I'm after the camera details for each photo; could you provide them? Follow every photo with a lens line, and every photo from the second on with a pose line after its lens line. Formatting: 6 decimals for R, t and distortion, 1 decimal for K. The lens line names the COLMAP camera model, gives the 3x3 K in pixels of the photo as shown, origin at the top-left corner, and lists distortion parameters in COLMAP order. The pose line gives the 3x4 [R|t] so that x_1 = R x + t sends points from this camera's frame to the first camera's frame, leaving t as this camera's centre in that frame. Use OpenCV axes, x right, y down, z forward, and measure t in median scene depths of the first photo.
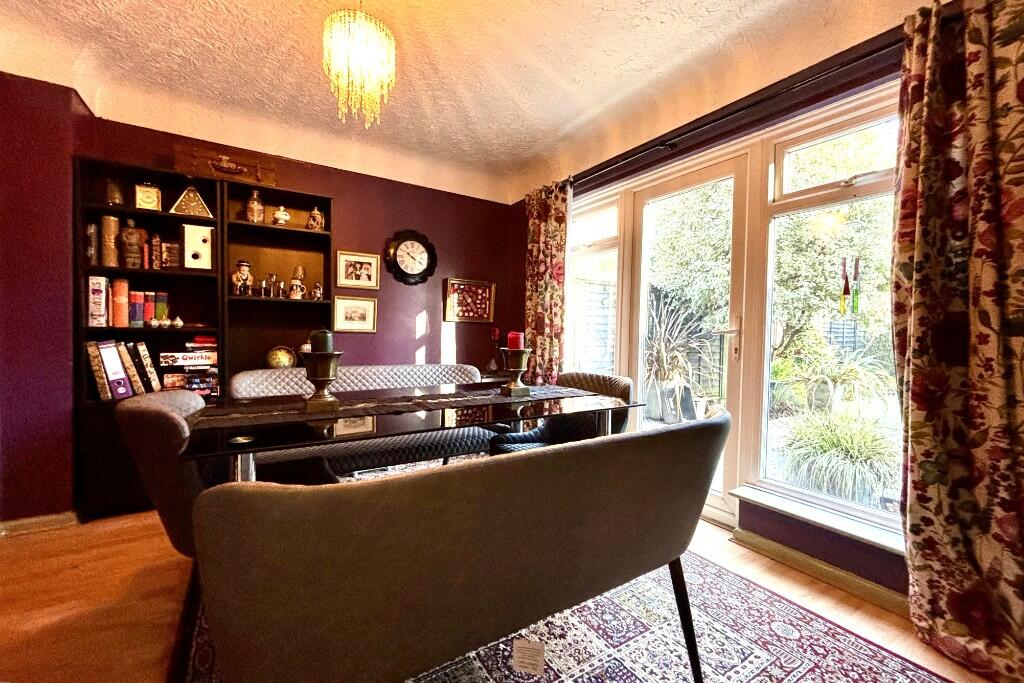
lens RADIAL K [[413.7, 0, 512.0], [0, 413.7, 341.5], [0, 0, 1]] dist [-0.001443, -0.003462]
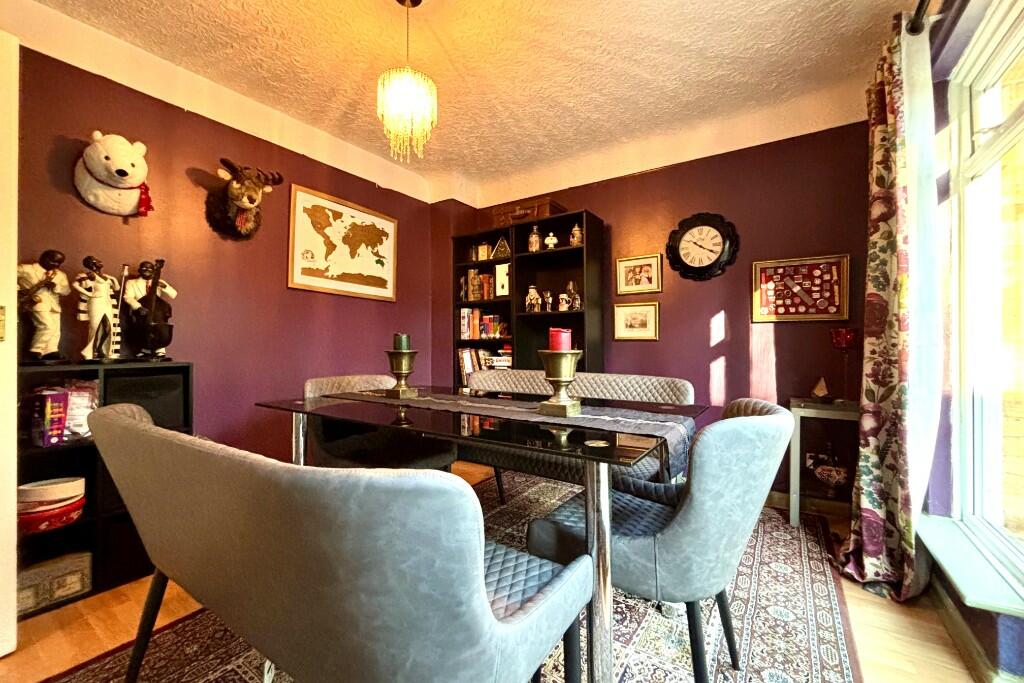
lens RADIAL K [[413.7, 0, 512.0], [0, 413.7, 341.5], [0, 0, 1]] dist [-0.001443, -0.003462]
pose [[0.394878, -0.024978, -0.918394, 0.457972], [-0.013403, 0.999367, -0.032943, 0.019115], [0.918636, 0.025317, 0.394293, 0.444811]]
